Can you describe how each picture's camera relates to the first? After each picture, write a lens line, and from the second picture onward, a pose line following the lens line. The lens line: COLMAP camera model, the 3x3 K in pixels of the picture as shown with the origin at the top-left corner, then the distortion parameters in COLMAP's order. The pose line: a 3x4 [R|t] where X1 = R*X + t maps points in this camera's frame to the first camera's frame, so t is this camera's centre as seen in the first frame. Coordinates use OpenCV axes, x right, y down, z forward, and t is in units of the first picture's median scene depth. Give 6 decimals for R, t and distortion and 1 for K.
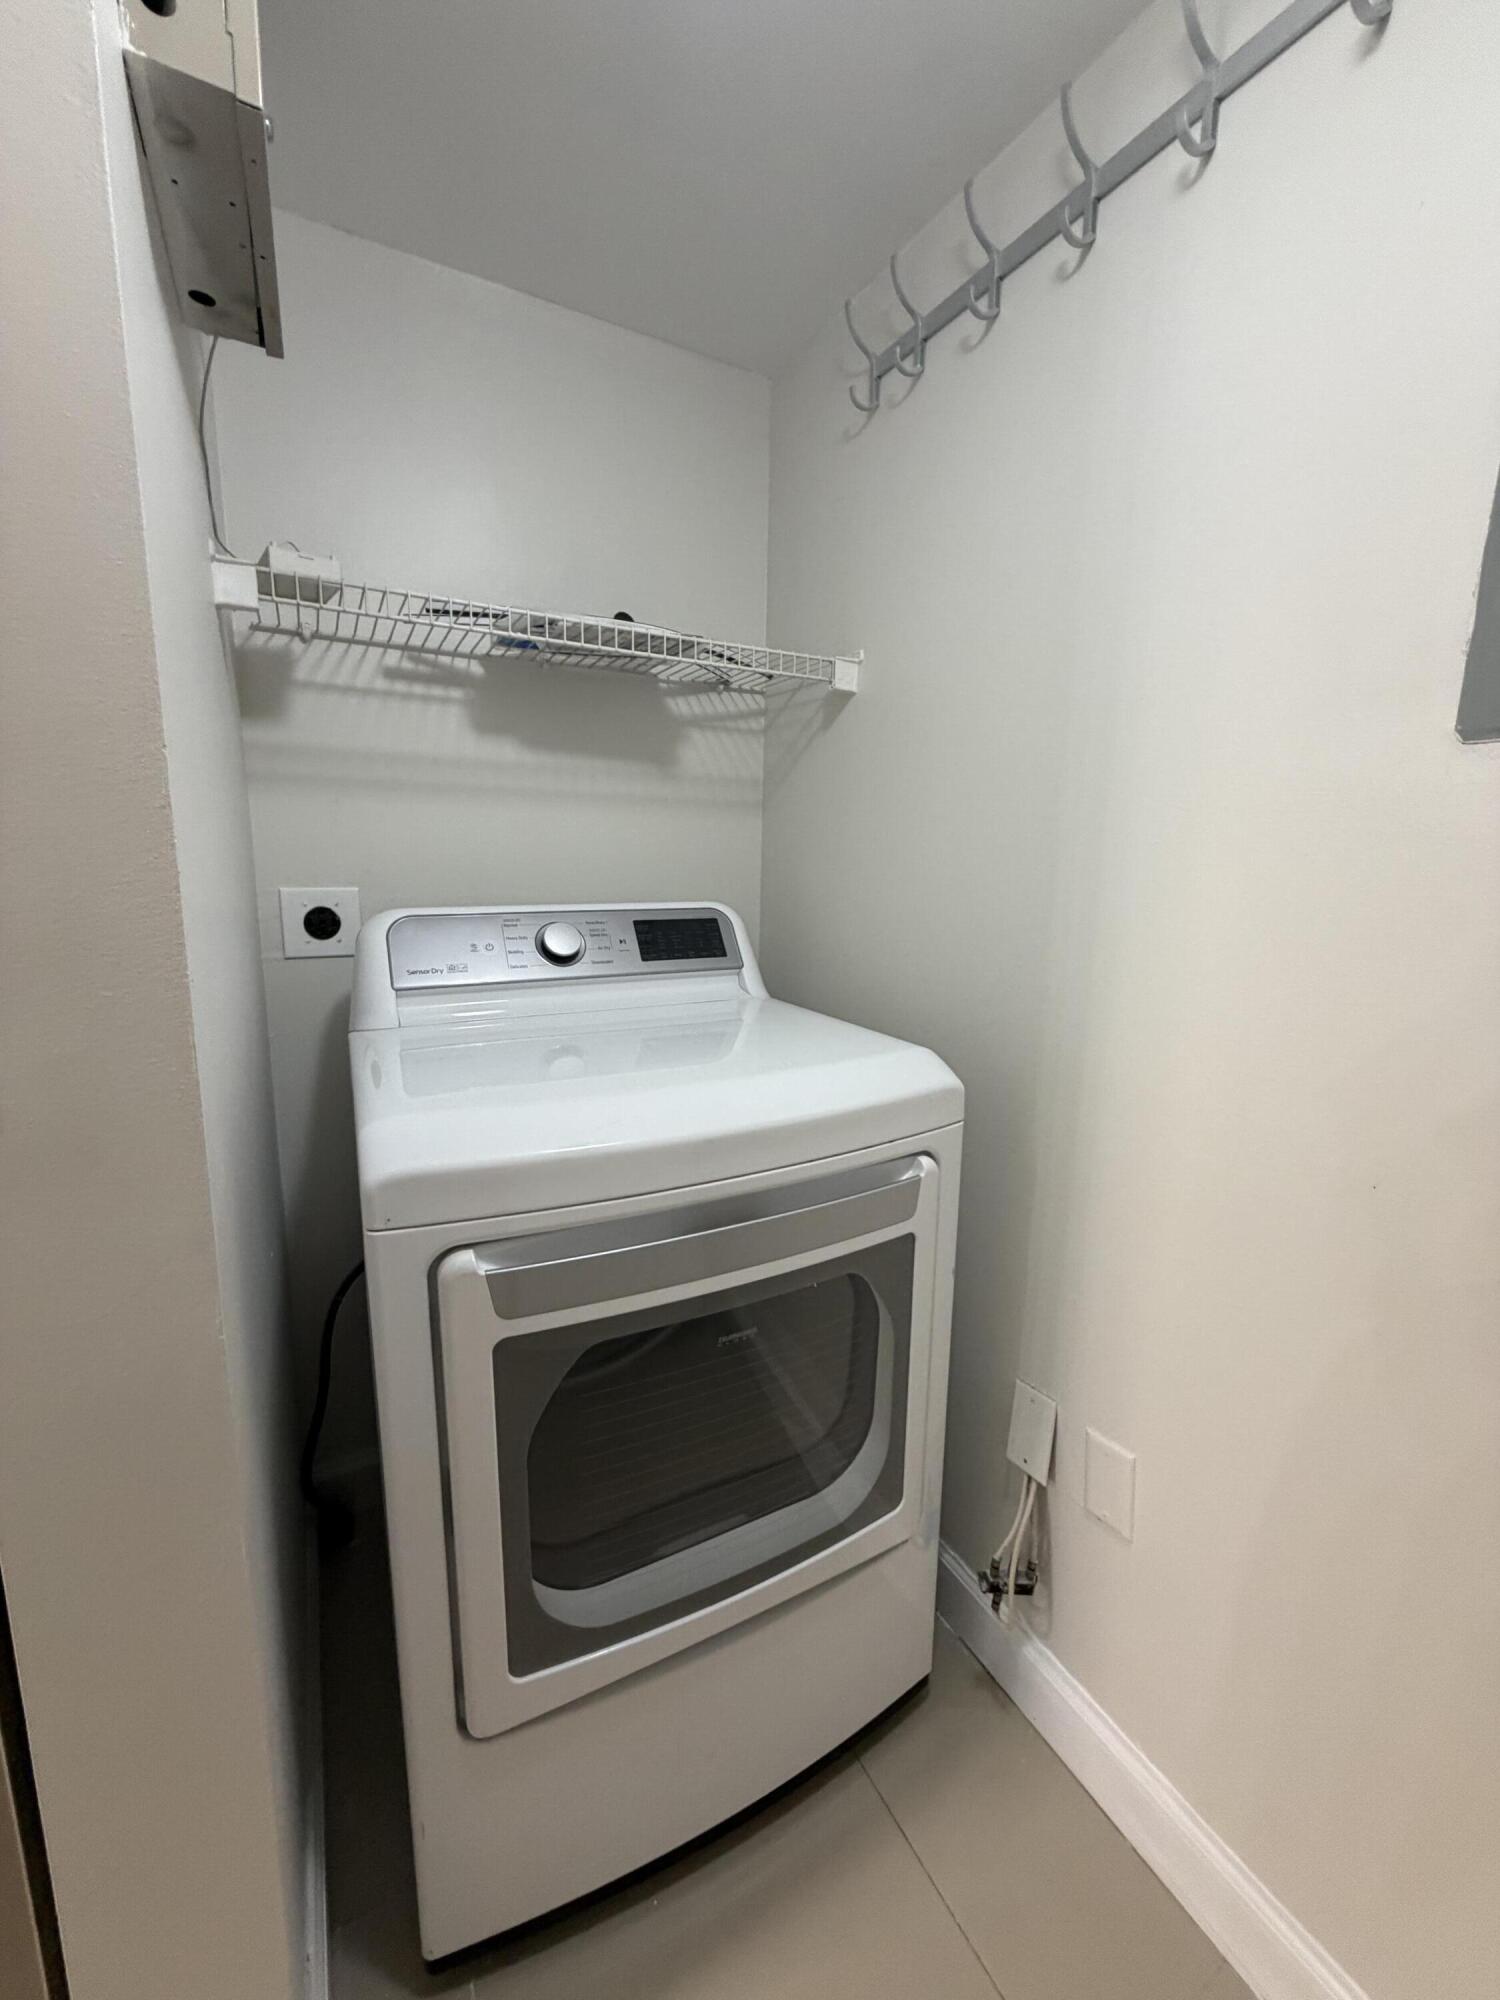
lens RADIAL K [[800.1, 0, 747.0], [0, 800.1, 994.2], [0, 0, 1]] dist [0.000899, 0.000154]
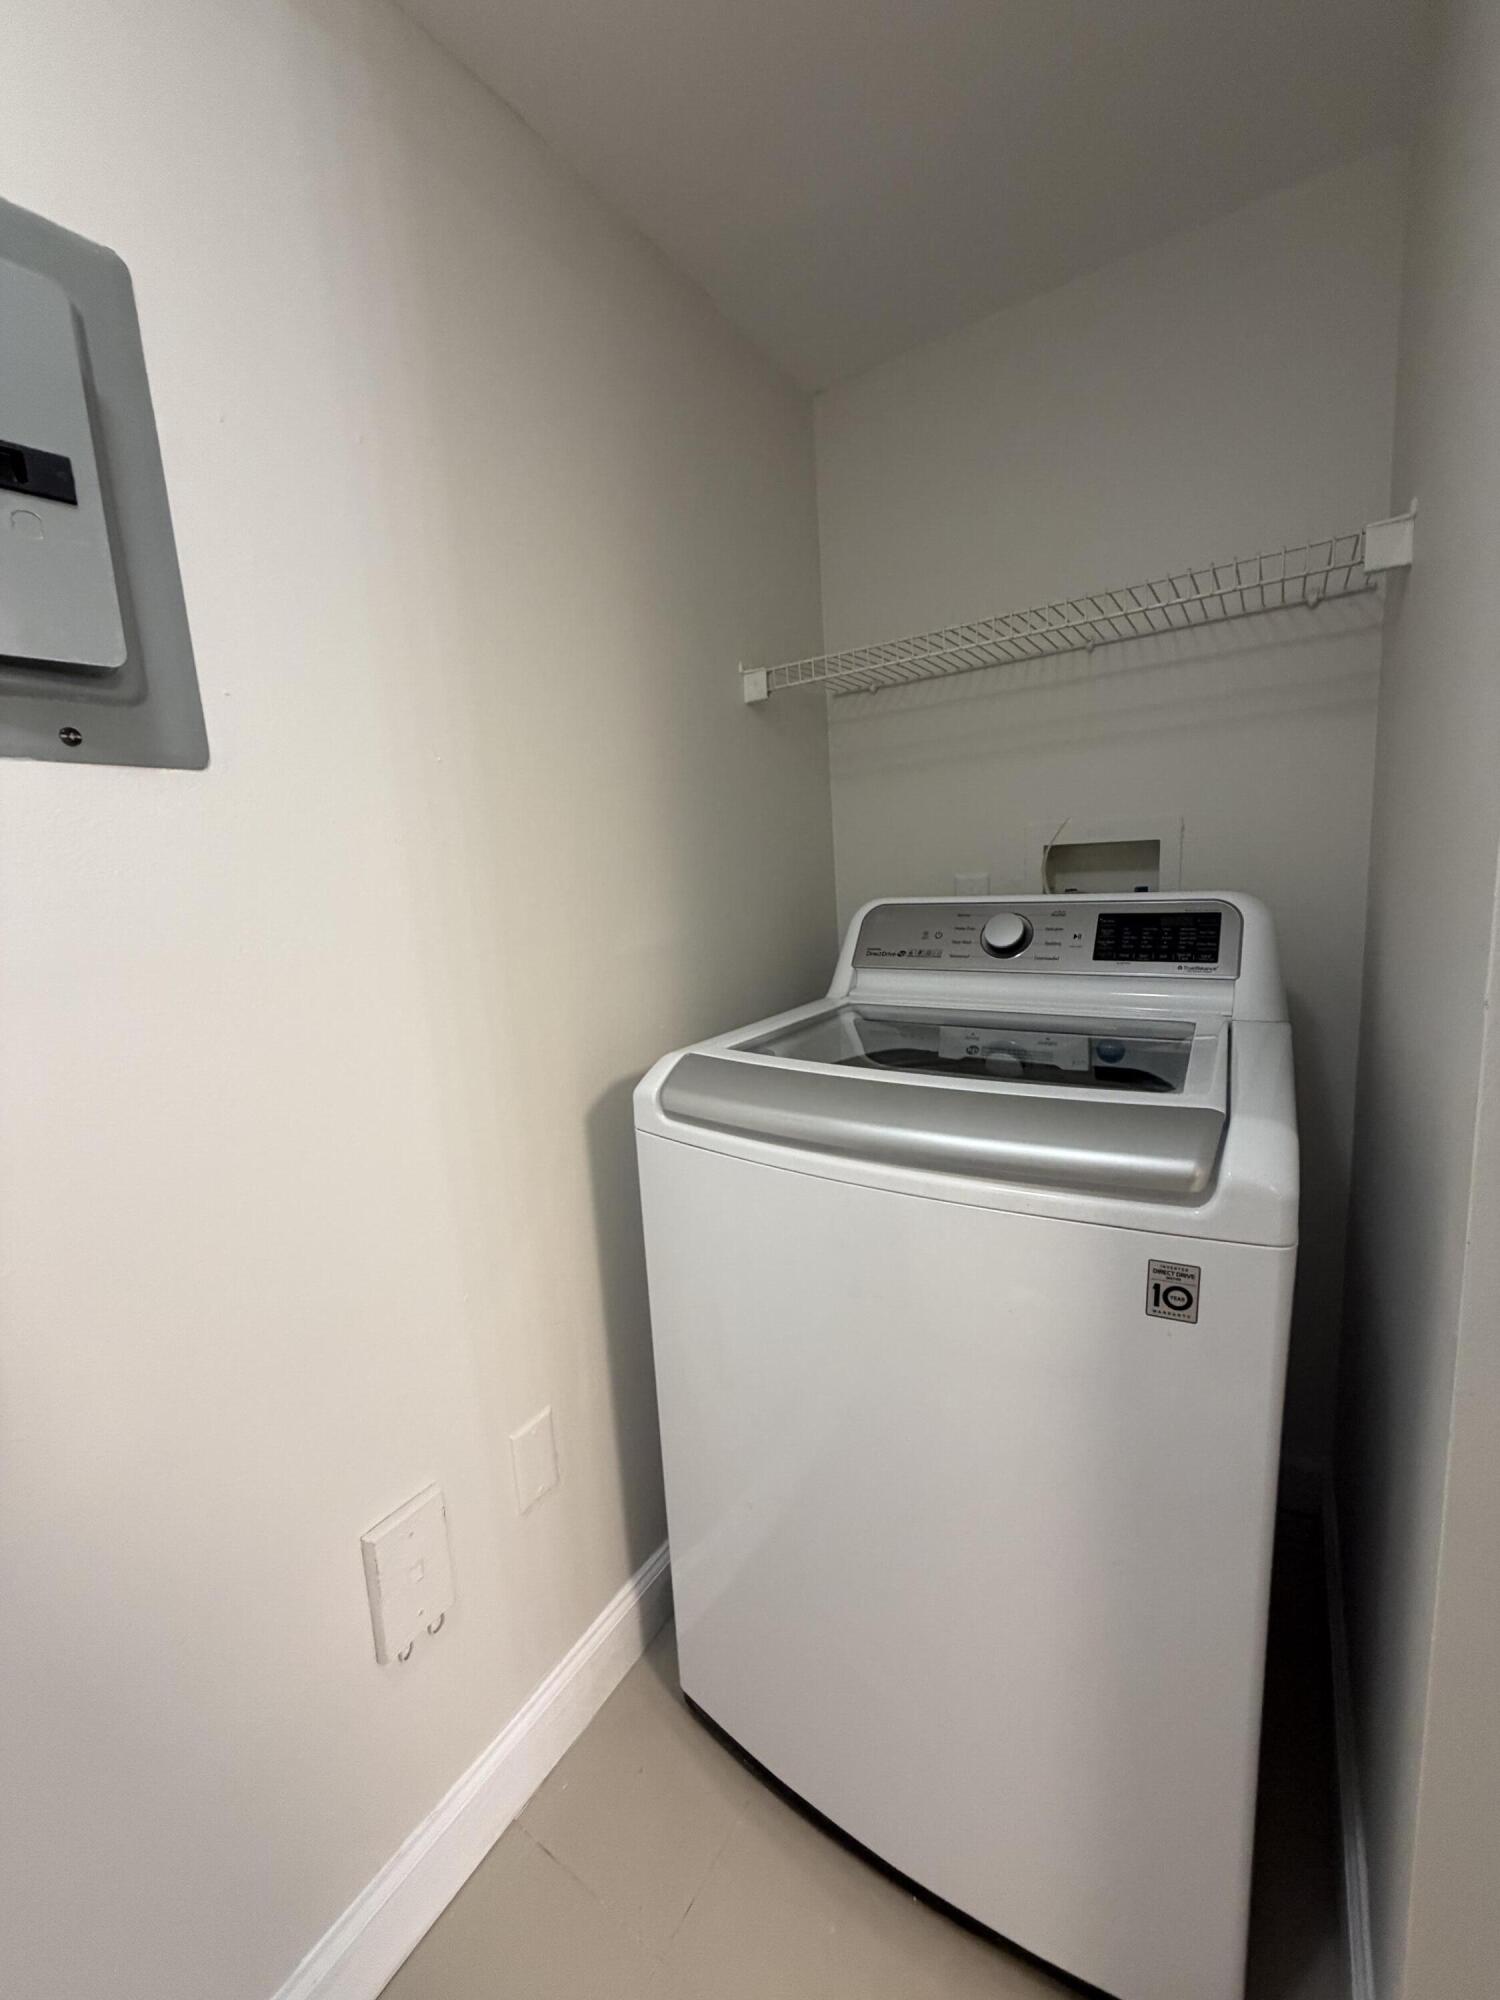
lens RADIAL K [[800.1, 0, 747.0], [0, 800.1, 994.2], [0, 0, 1]] dist [0.000899, 0.000154]
pose [[0.393242, 0.115324, -0.912174, 0.552792], [-0.098025, 0.991707, 0.083120, -0.039886], [0.914194, 0.056730, 0.401286, 0.281361]]
